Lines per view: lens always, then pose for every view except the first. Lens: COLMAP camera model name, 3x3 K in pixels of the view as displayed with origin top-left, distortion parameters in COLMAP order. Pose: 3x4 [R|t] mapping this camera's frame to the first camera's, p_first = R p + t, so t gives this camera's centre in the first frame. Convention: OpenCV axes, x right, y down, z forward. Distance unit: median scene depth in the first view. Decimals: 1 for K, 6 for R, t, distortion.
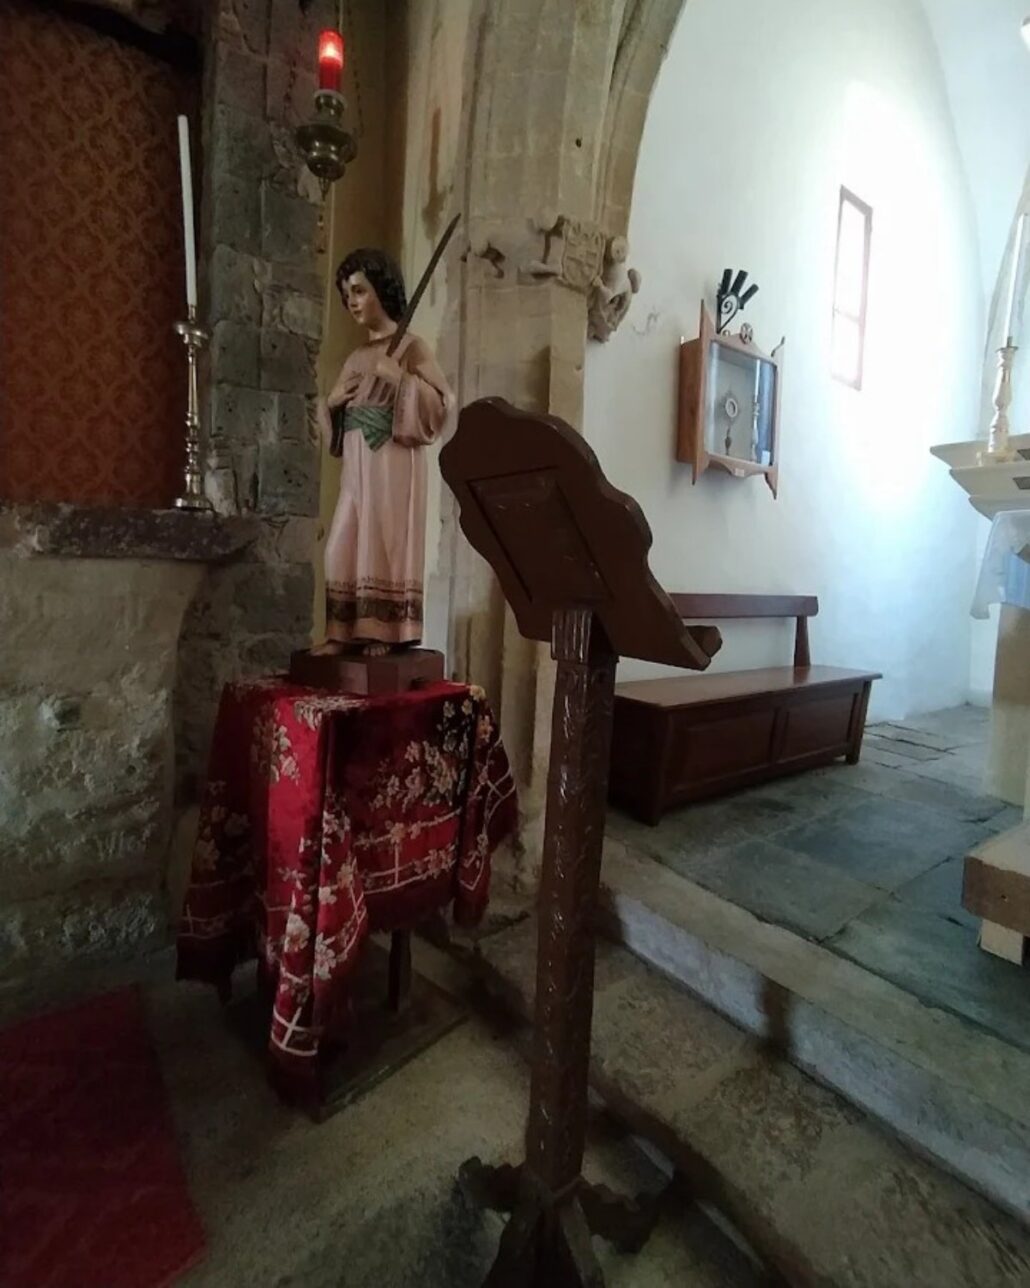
lens RADIAL K [[653.9, 0, 532.1], [0, 653.9, 642.0], [0, 0, 1]] dist [-0.037514, 0.026927]
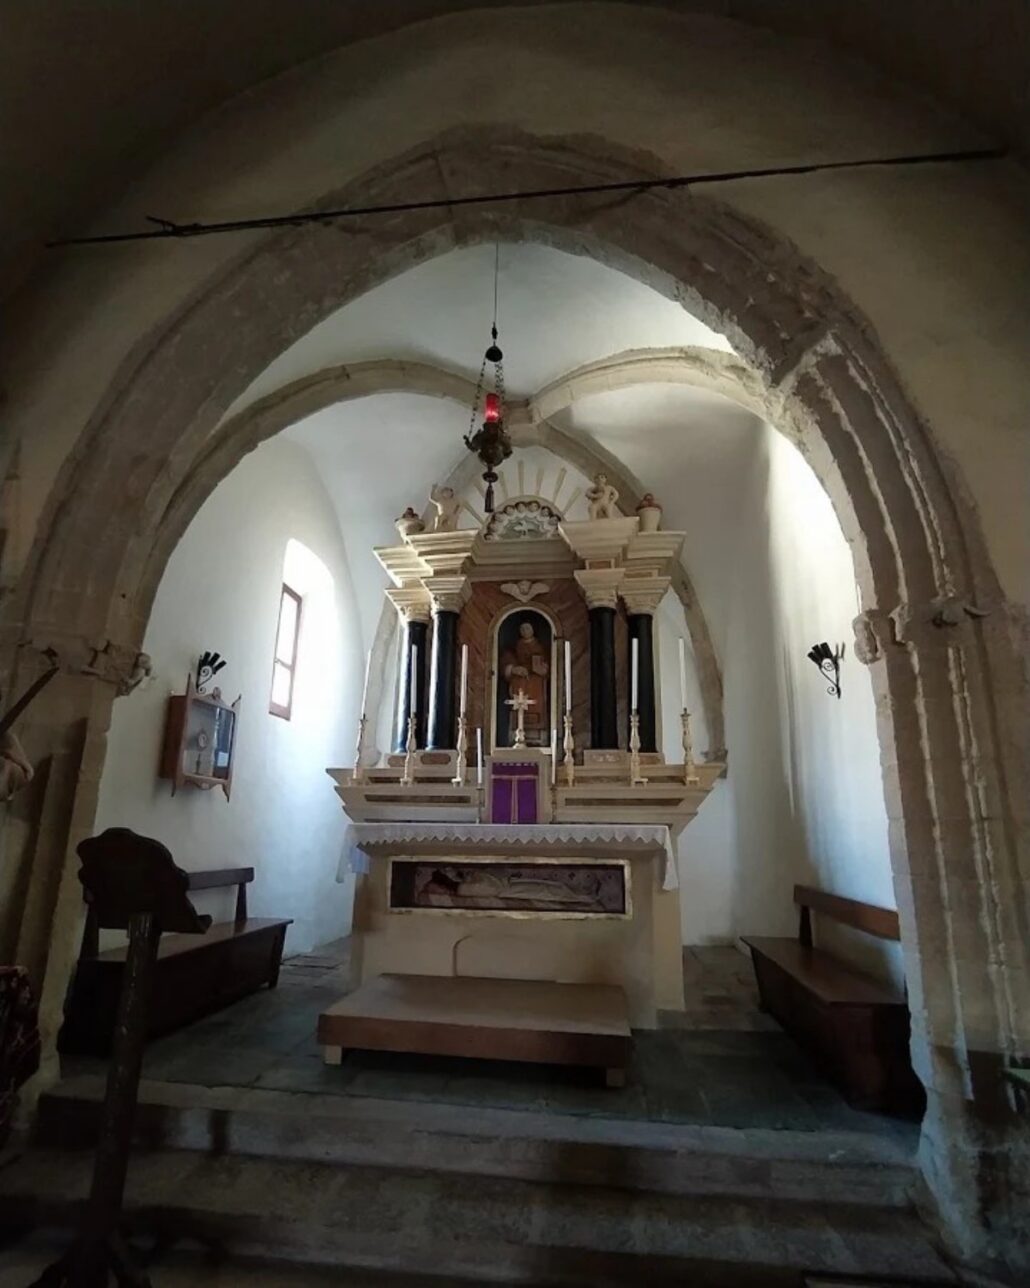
lens RADIAL K [[653.9, 0, 532.1], [0, 653.9, 642.0], [0, 0, 1]] dist [-0.037514, 0.026927]
pose [[0.697802, 0.170112, 0.695797, -0.291099], [0.084953, 0.944879, -0.316207, -0.045967], [-0.711235, 0.279760, 0.644887, -0.683418]]
